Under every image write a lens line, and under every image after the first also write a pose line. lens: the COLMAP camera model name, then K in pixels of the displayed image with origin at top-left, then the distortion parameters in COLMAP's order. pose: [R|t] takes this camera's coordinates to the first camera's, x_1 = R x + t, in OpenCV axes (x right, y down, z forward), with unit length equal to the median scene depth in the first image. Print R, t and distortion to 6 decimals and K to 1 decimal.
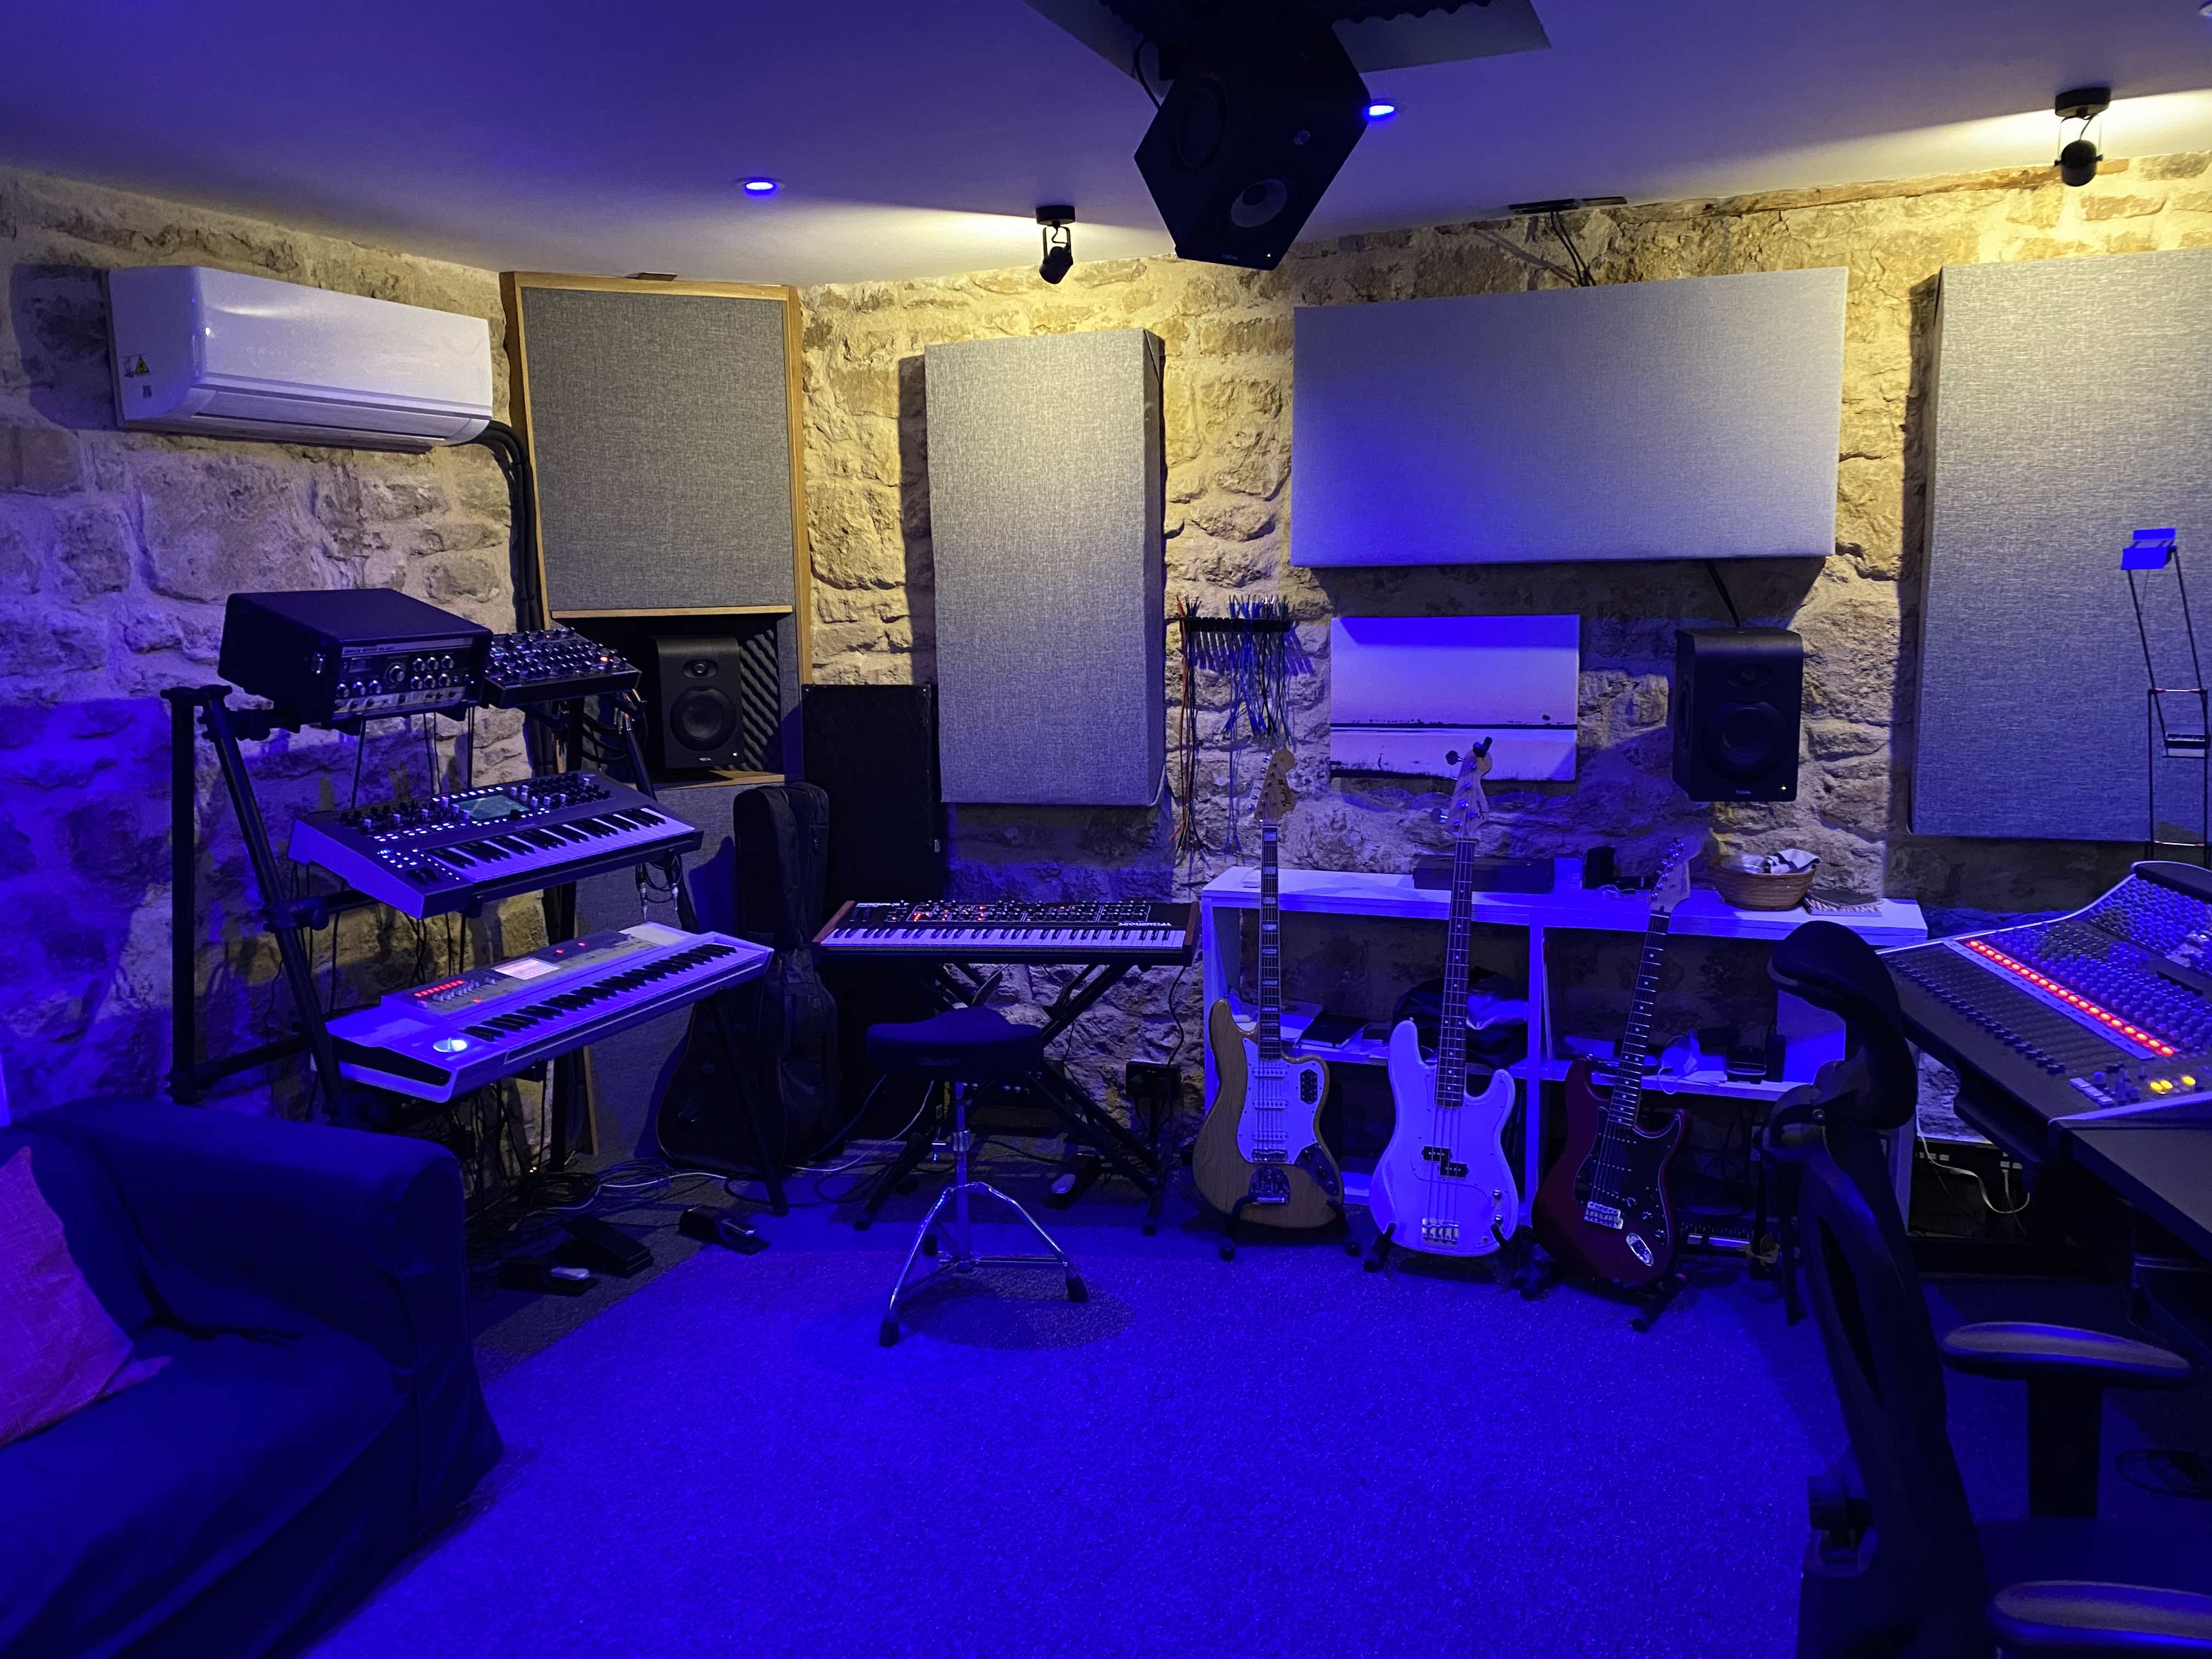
lens RADIAL K [[1682.7, 0, 1107.9], [0, 1682.7, 842.0], [0, 0, 1]] dist [0.005550, 0.000187]
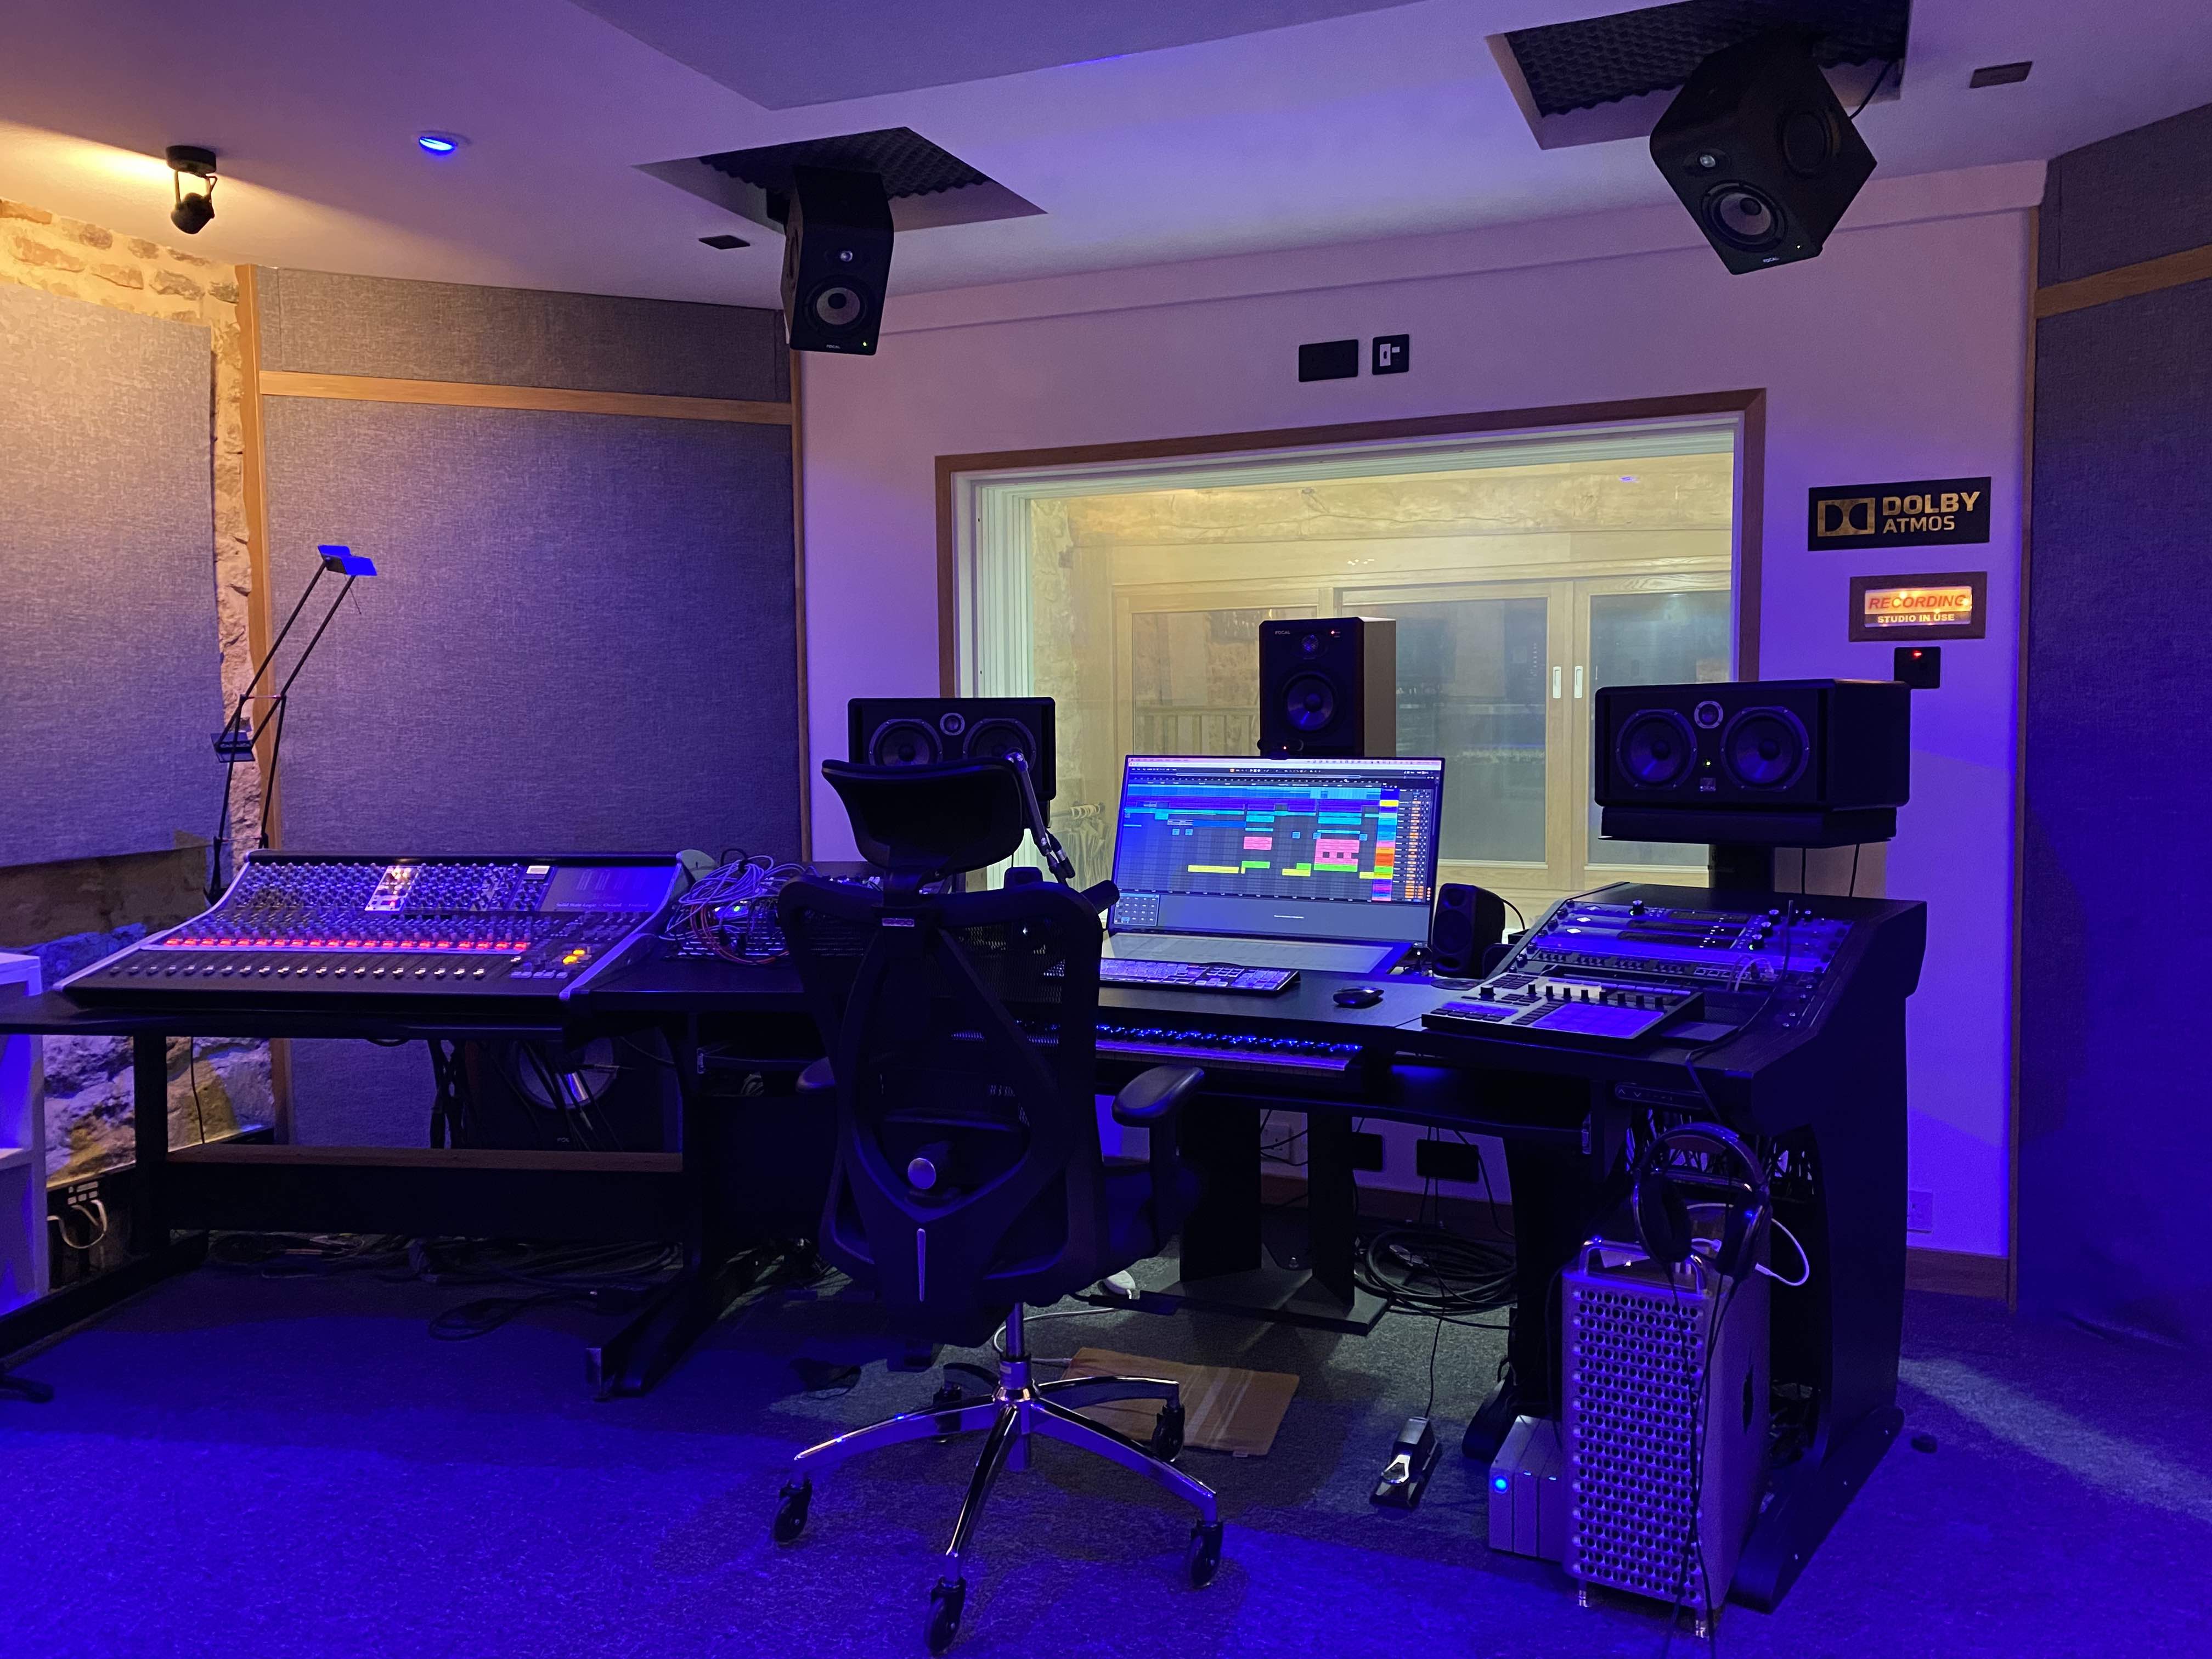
lens RADIAL K [[1682.7, 0, 1107.9], [0, 1682.7, 842.0], [0, 0, 1]] dist [0.005550, 0.000187]
pose [[0.014779, -0.057181, 0.998254, -0.459903], [0.175863, 0.982949, 0.053701, 0.043122], [-0.984304, 0.174762, 0.024583, 0.379787]]
